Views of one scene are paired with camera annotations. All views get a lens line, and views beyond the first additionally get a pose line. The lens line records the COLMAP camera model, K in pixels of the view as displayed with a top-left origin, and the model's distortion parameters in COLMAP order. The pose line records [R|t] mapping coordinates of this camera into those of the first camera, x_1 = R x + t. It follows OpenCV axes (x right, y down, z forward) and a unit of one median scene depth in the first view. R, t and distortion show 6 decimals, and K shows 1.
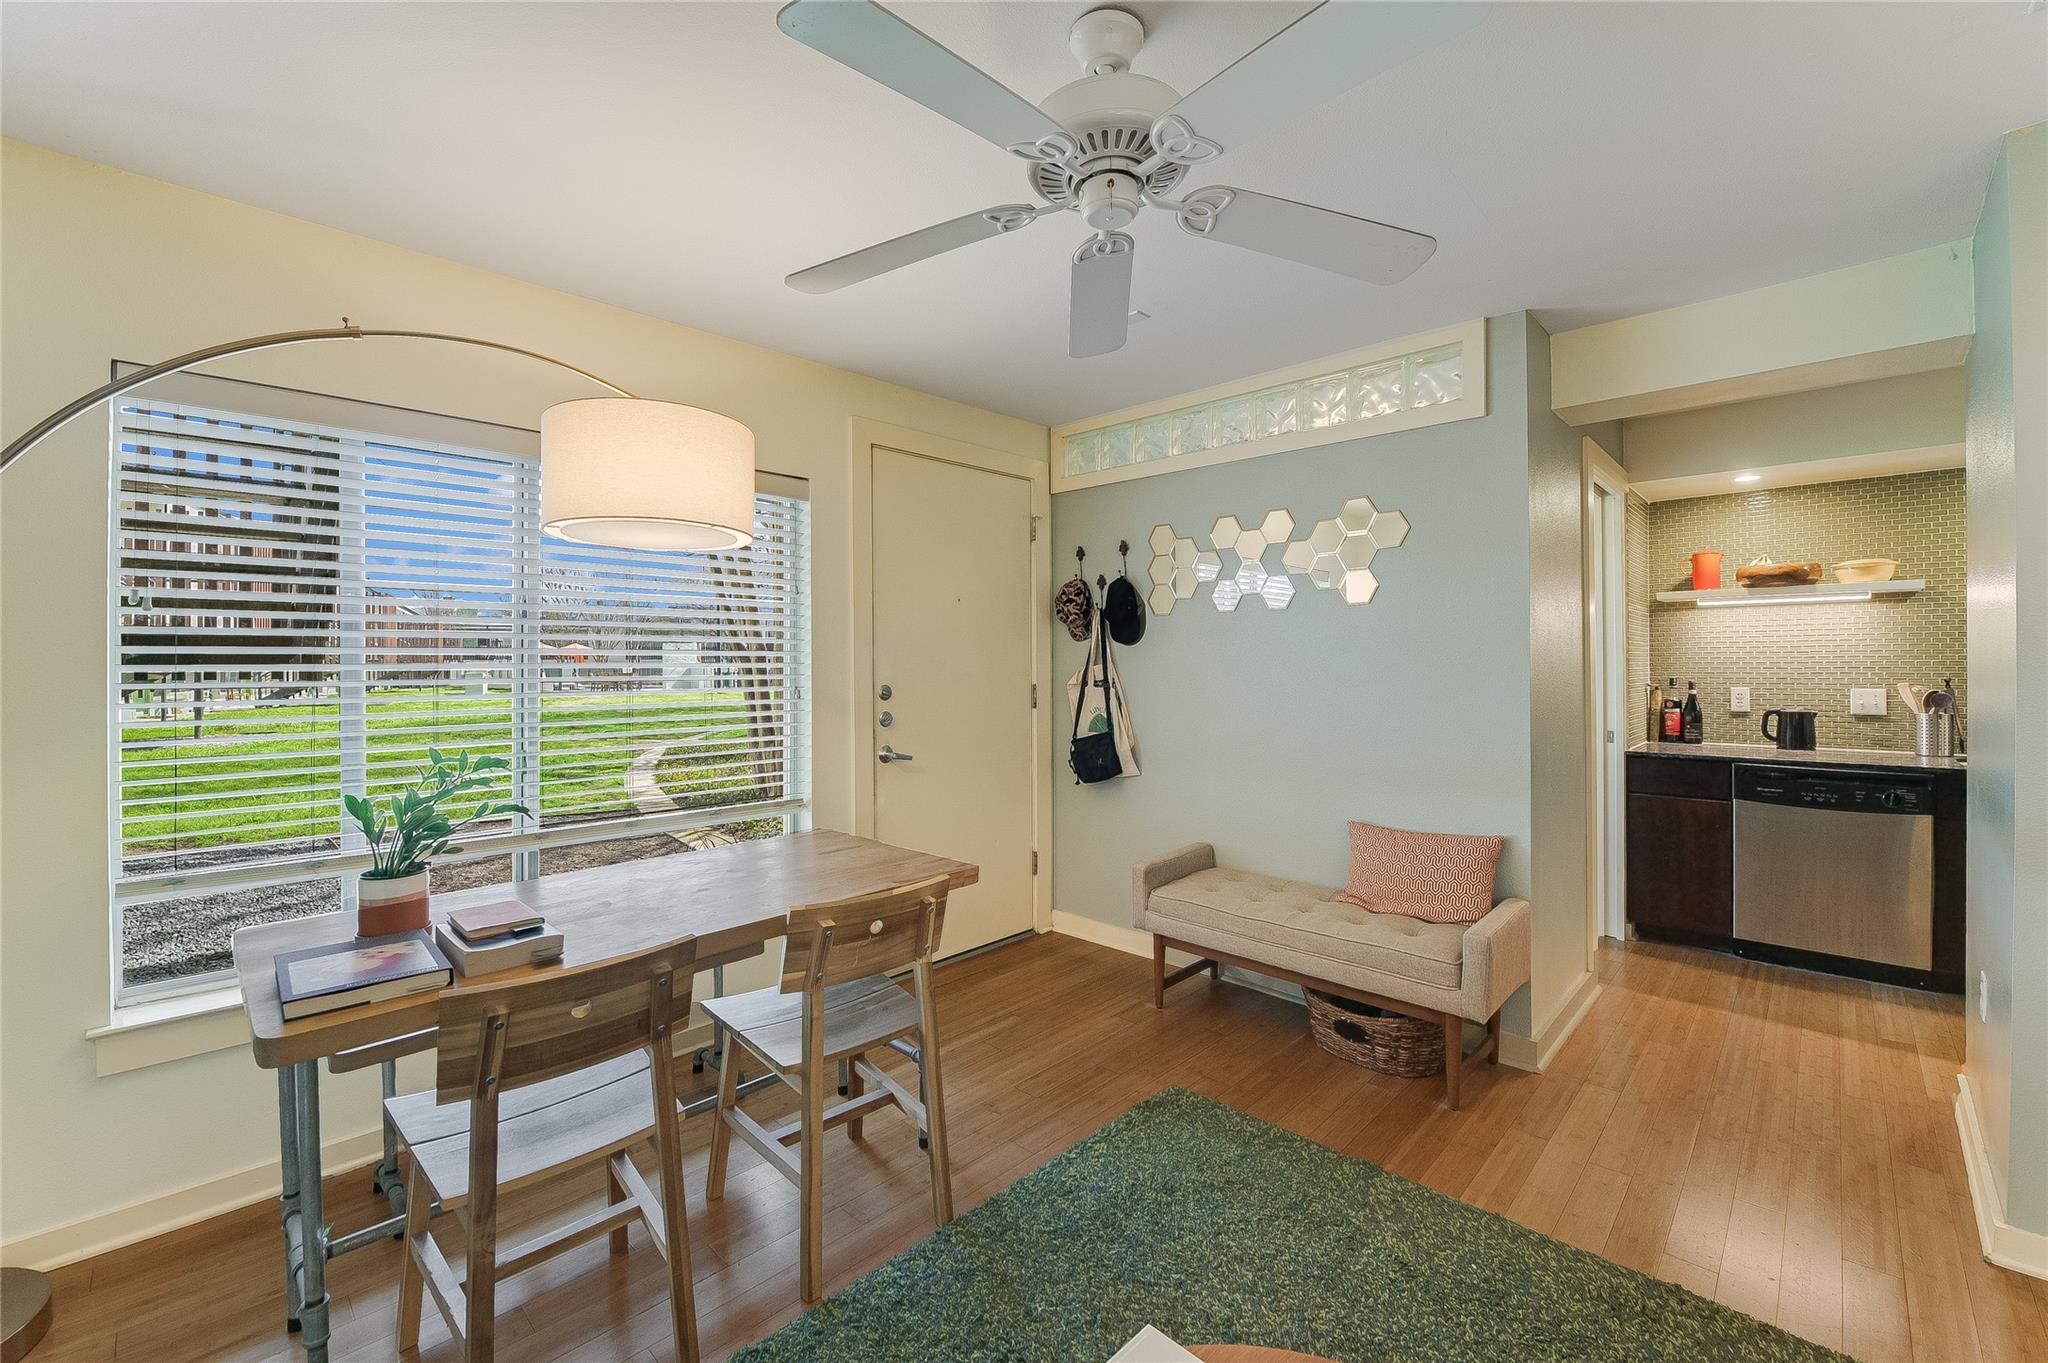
lens RADIAL K [[873.3, 0, 1016.8], [0, 873.3, 662.8], [0, 0, 1]] dist [-0.000869, -0.000234]
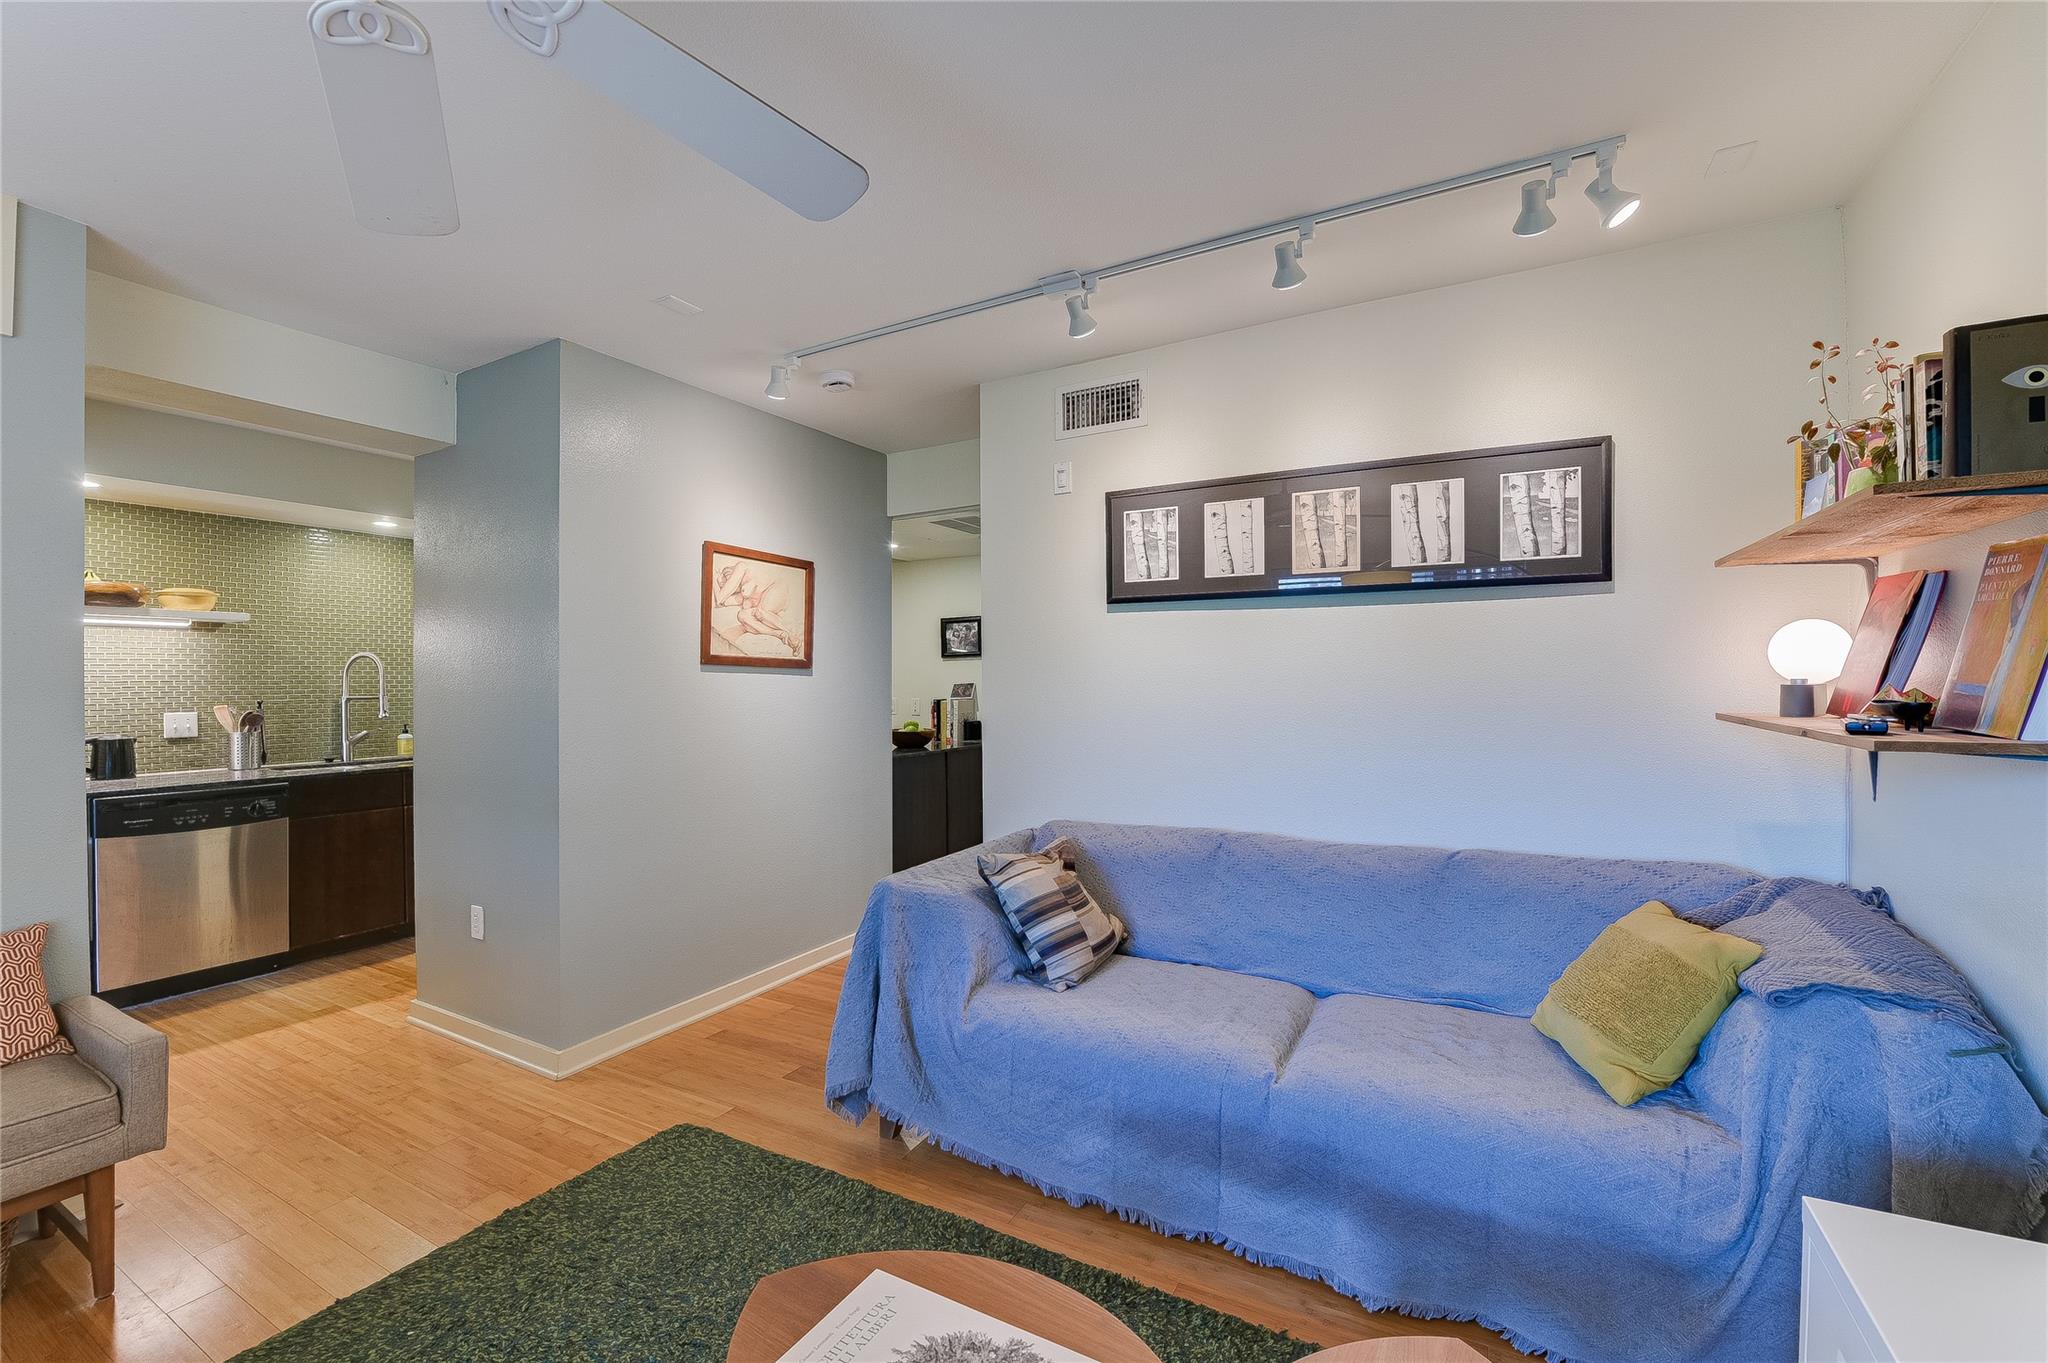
lens RADIAL K [[820.2, 0, 1024.0], [0, 820.2, 681.5], [0, 0, 1]] dist [0.000077, 0.000027]
pose [[-0.249863, 0.005778, 0.968264, -0.233197], [0.006847, 0.999968, -0.004201, 0.003714], [-0.968257, 0.005580, -0.249895, 0.280230]]
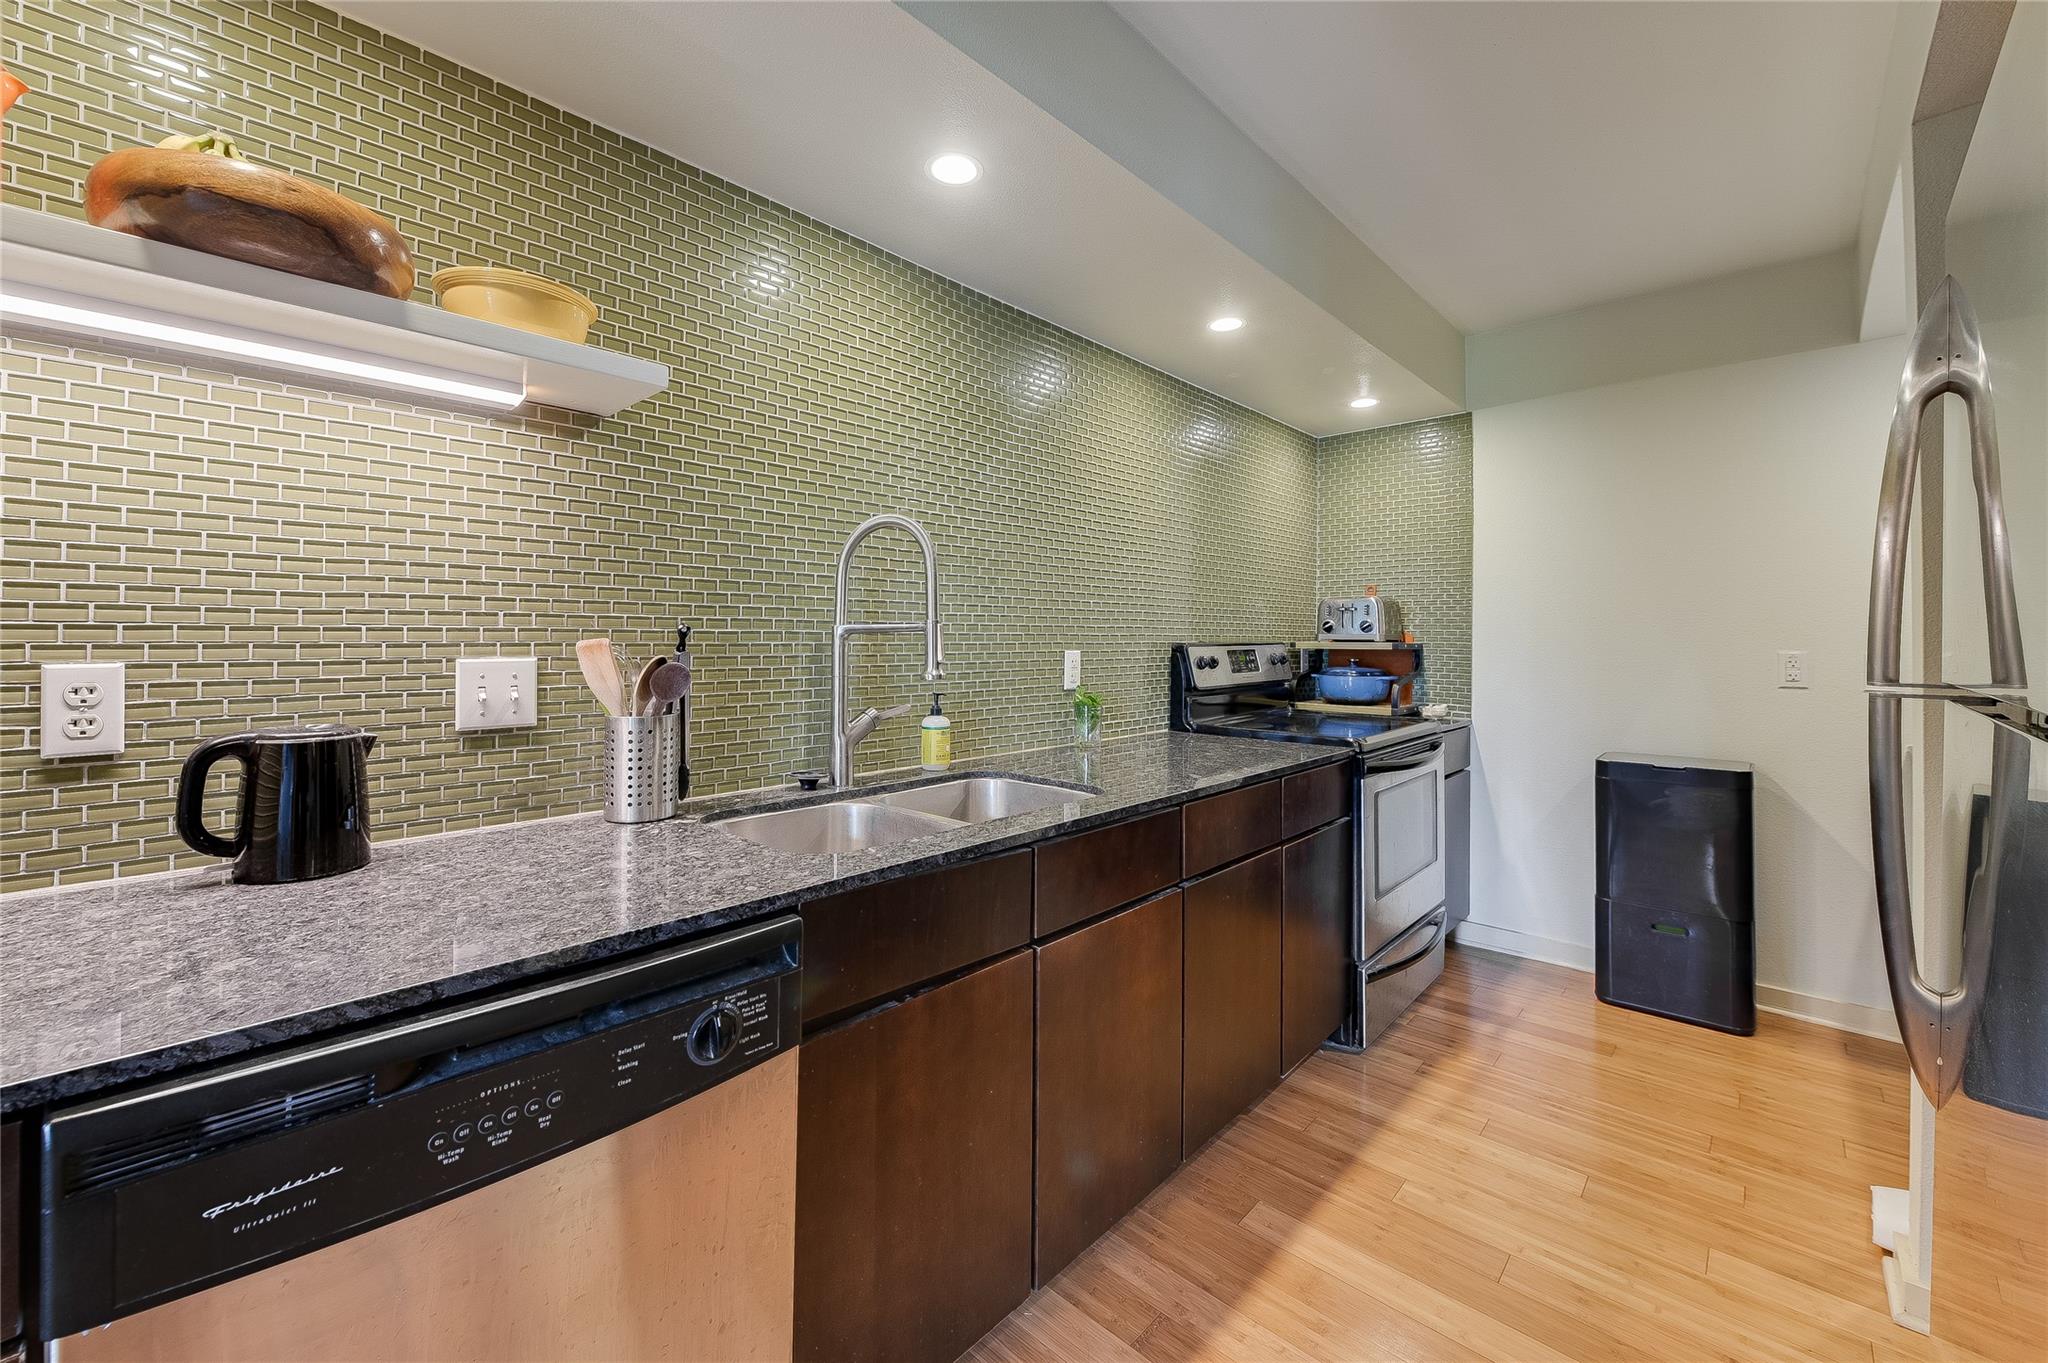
lens RADIAL K [[791.5, 0, 1028.2], [0, 791.5, 639.1], [0, 0, 1]] dist [0.000516, -0.006723]
pose [[-0.006359, 0.013223, 0.999892, 0.670156], [-0.003858, 0.999905, -0.013248, 0.026794], [-0.999972, -0.003942, -0.006307, 0.811441]]
